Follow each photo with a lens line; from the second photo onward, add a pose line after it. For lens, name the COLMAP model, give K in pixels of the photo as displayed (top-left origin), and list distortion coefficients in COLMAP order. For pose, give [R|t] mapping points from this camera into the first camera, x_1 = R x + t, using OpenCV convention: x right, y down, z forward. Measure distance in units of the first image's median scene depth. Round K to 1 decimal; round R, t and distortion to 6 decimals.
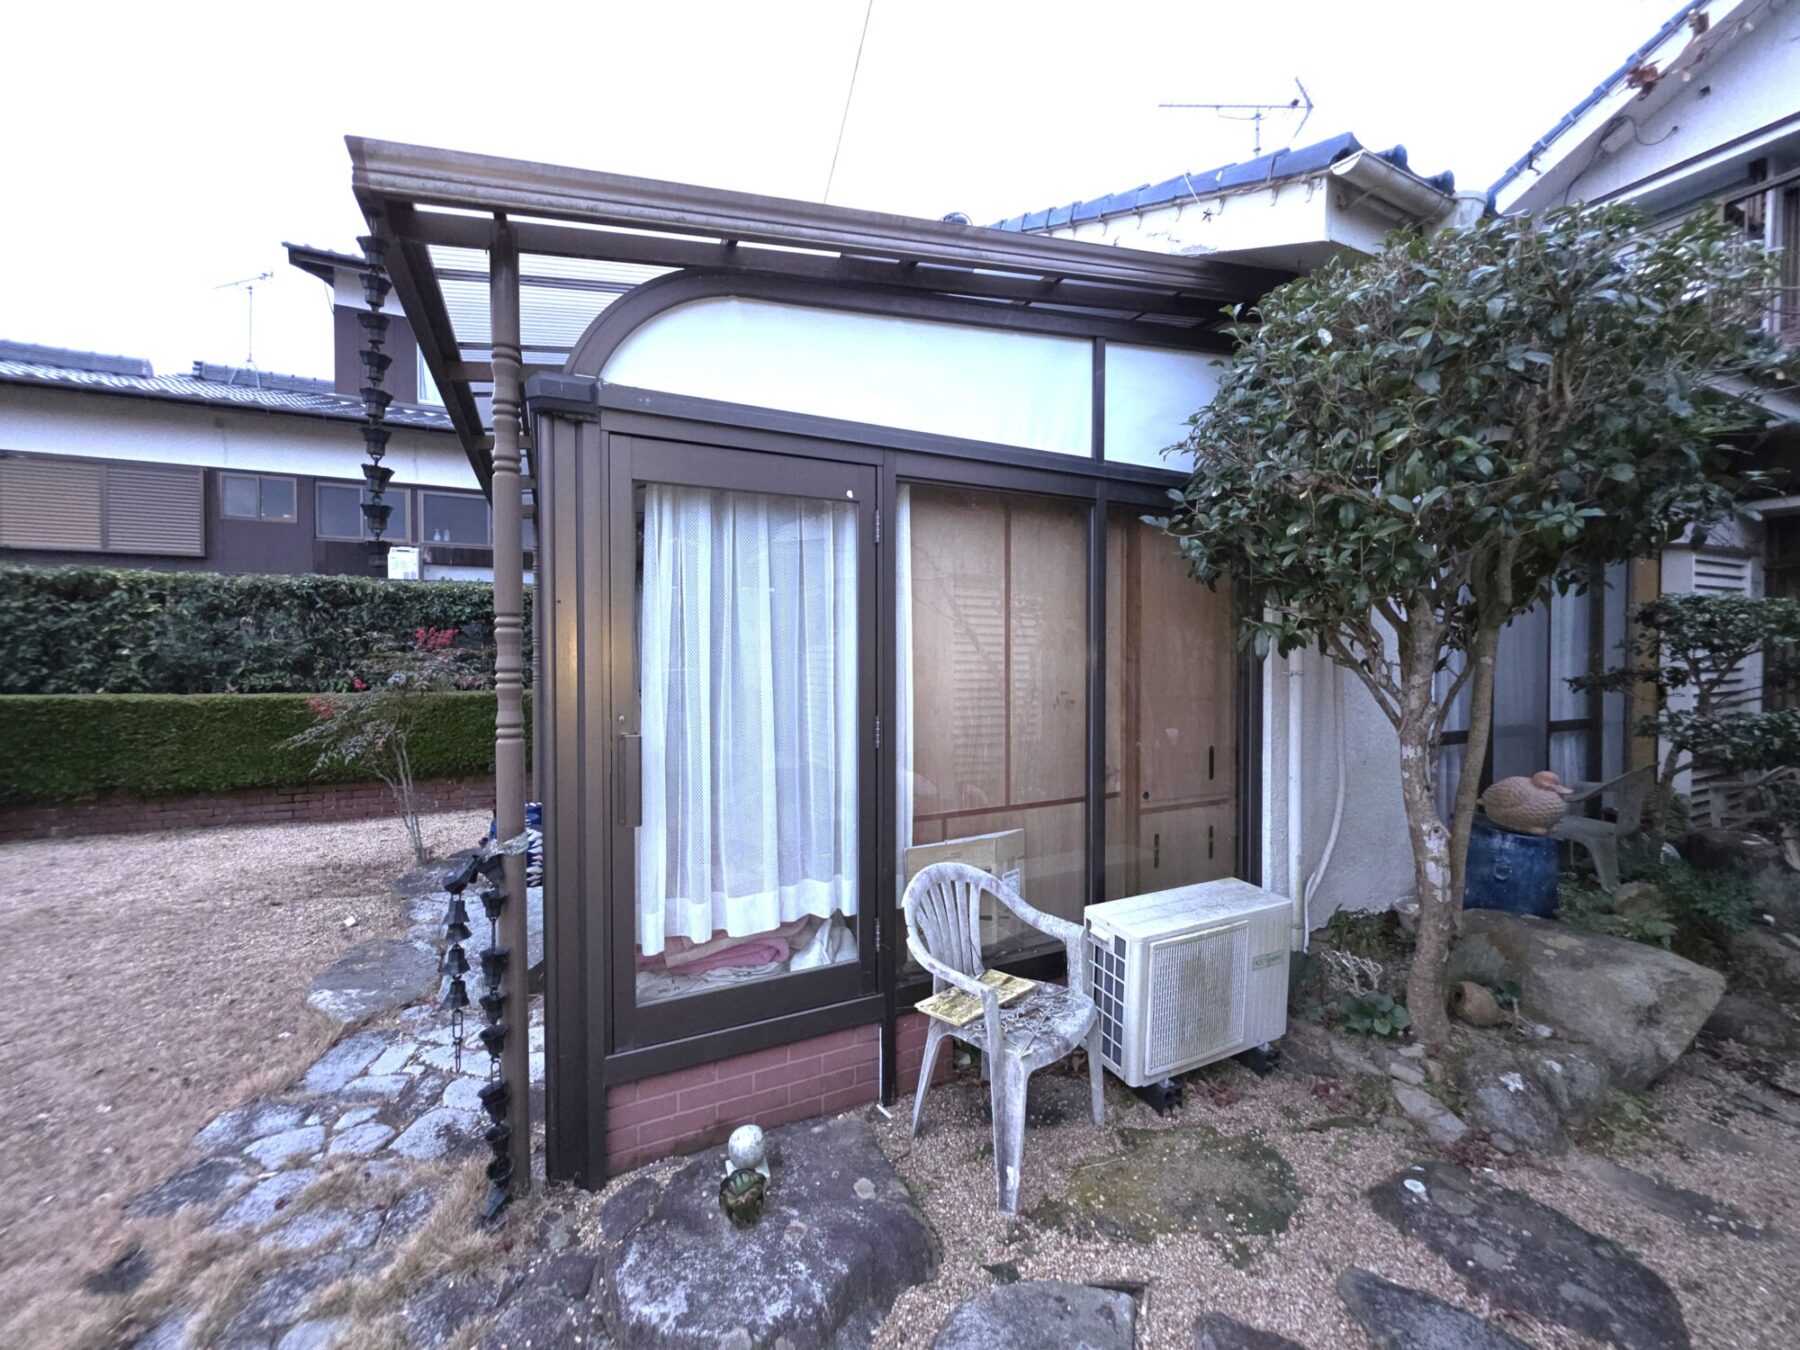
lens RADIAL K [[714.9, 0, 895.6], [0, 714.9, 668.3], [0, 0, 1]] dist [-0.000792, -0.000110]
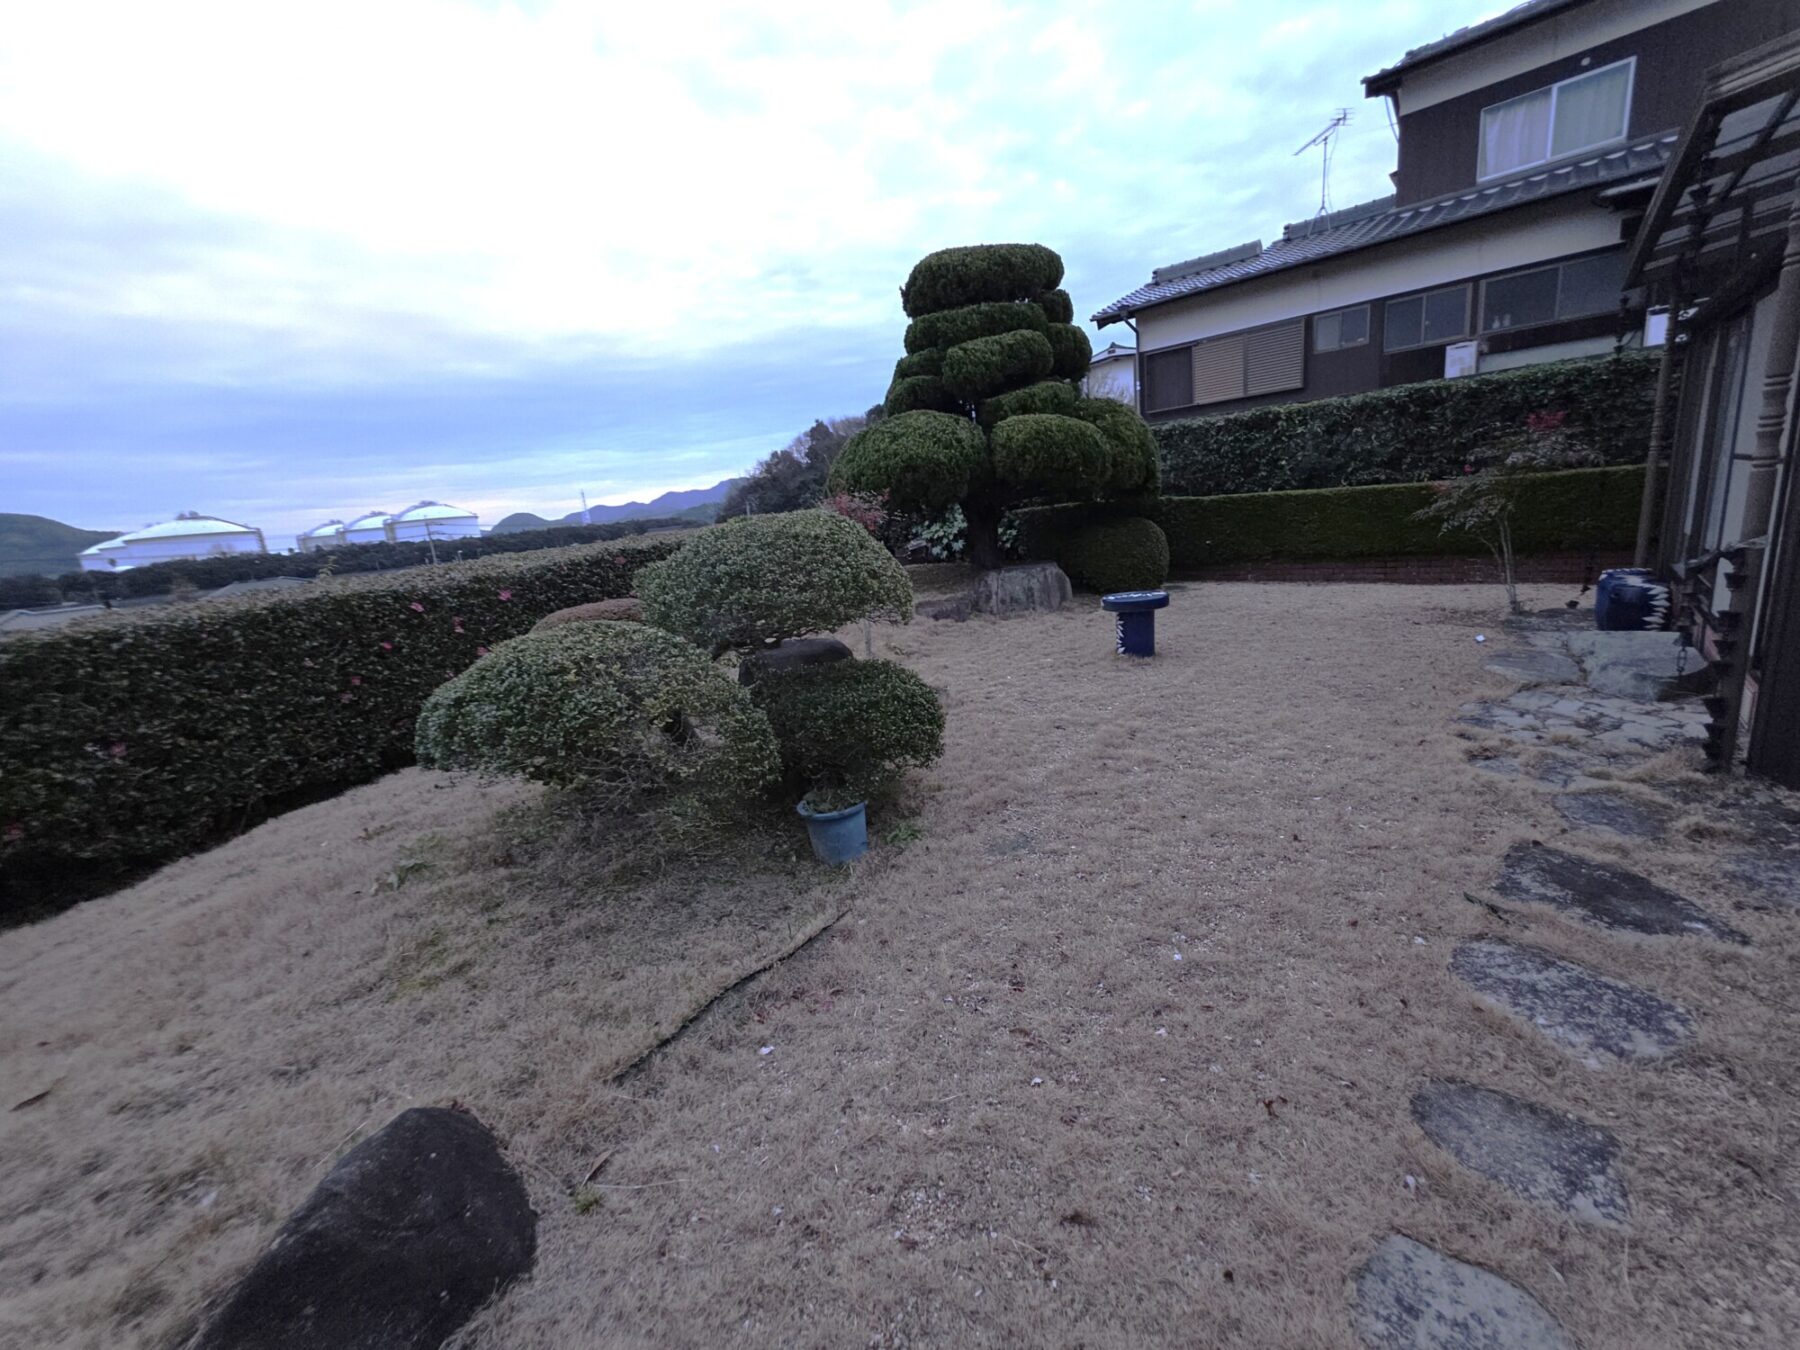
lens RADIAL K [[714.9, 0, 895.6], [0, 714.9, 668.3], [0, 0, 1]] dist [-0.000792, -0.000110]
pose [[0.389172, 0.164334, -0.906388, 0.046228], [0.080965, 0.974048, 0.211365, 0.015259], [0.917600, -0.155643, 0.365767, -0.383405]]
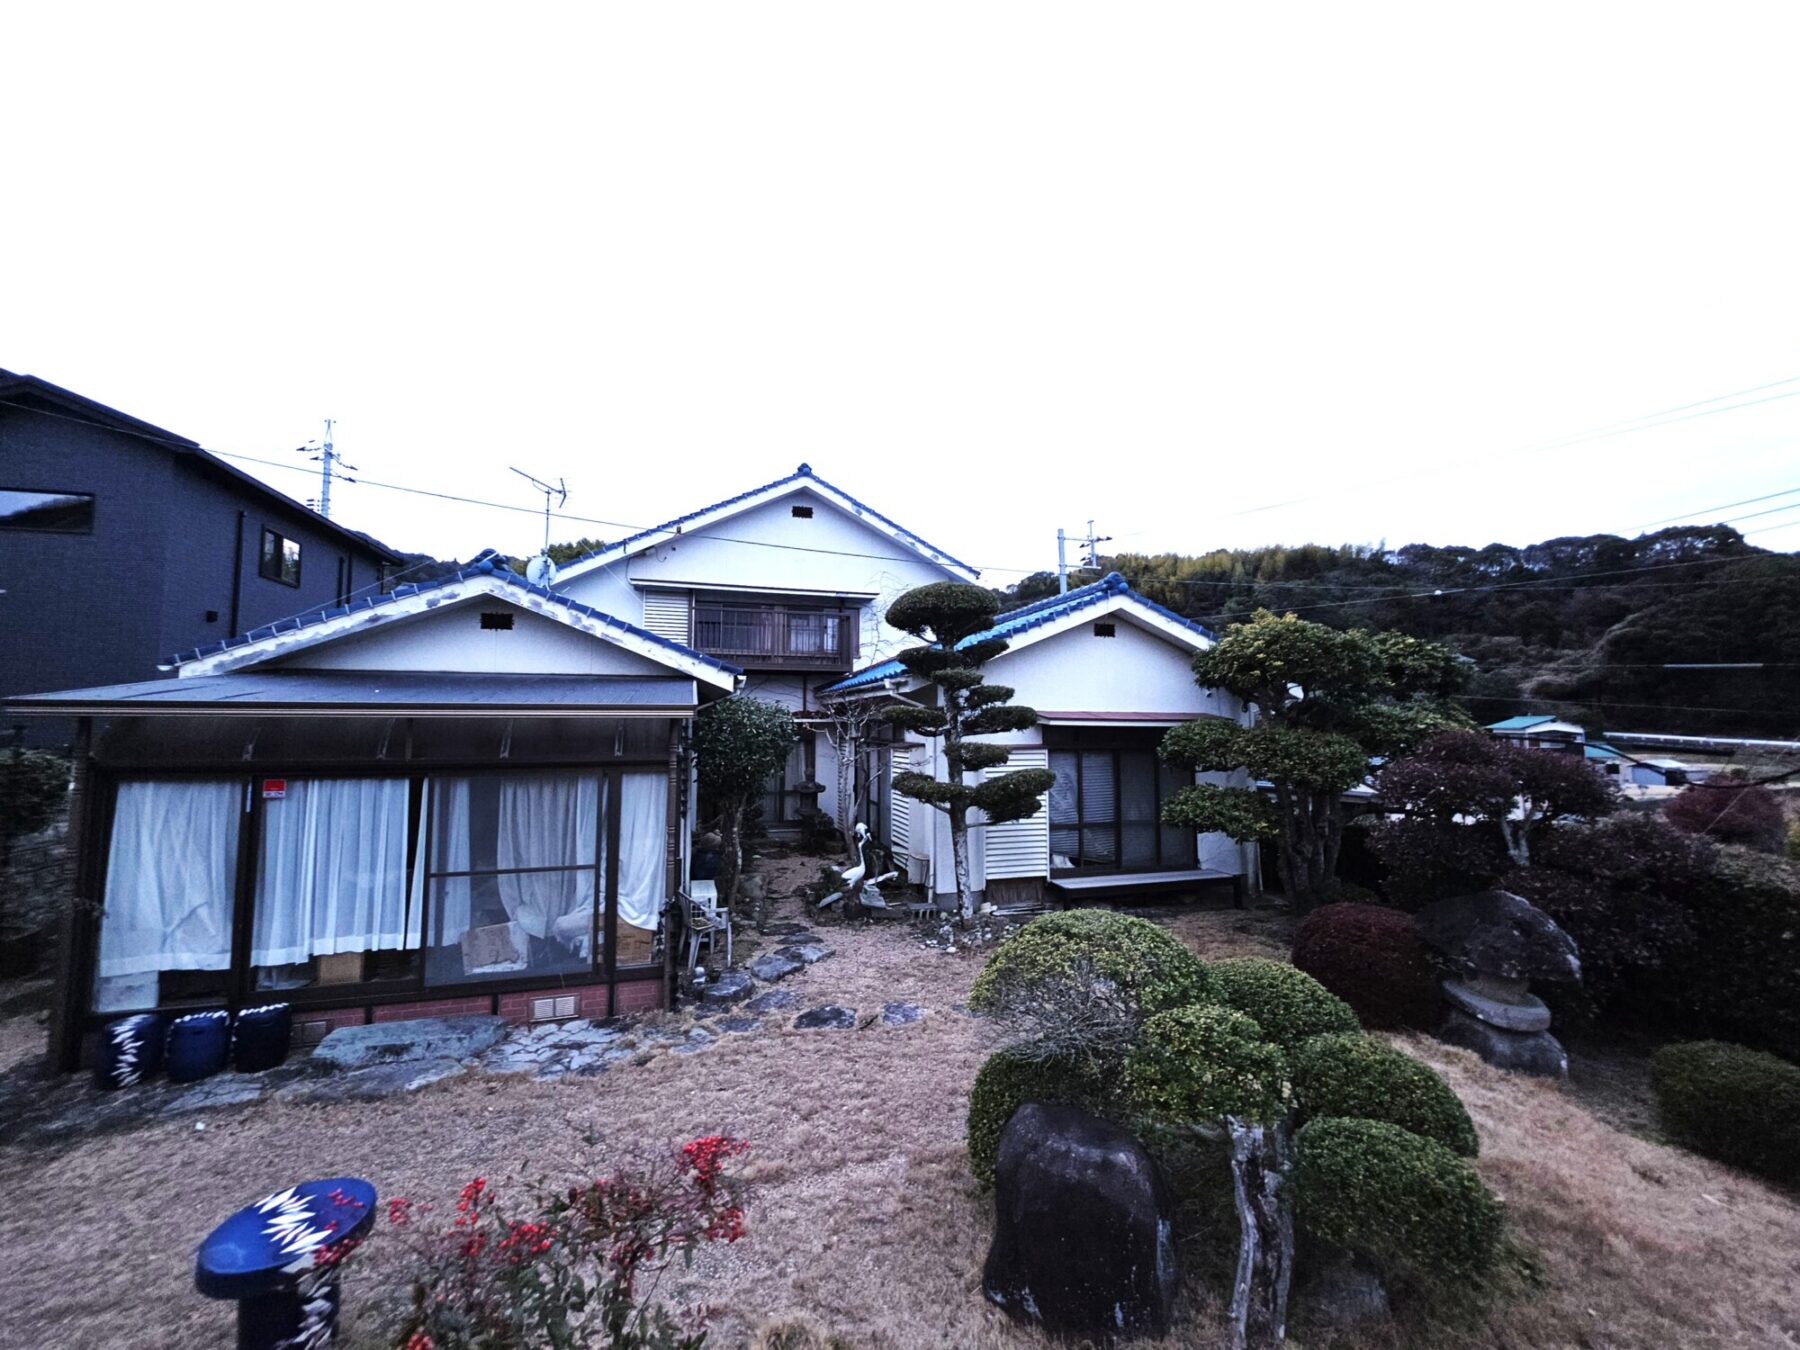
lens RADIAL K [[714.9, 0, 895.6], [0, 714.9, 668.3], [0, 0, 1]] dist [-0.000792, -0.000110]
pose [[0.166671, 0.078998, 0.982843, -1.168548], [0.019351, 0.996331, -0.083363, -0.160957], [-0.985823, 0.032913, 0.164531, -0.181419]]
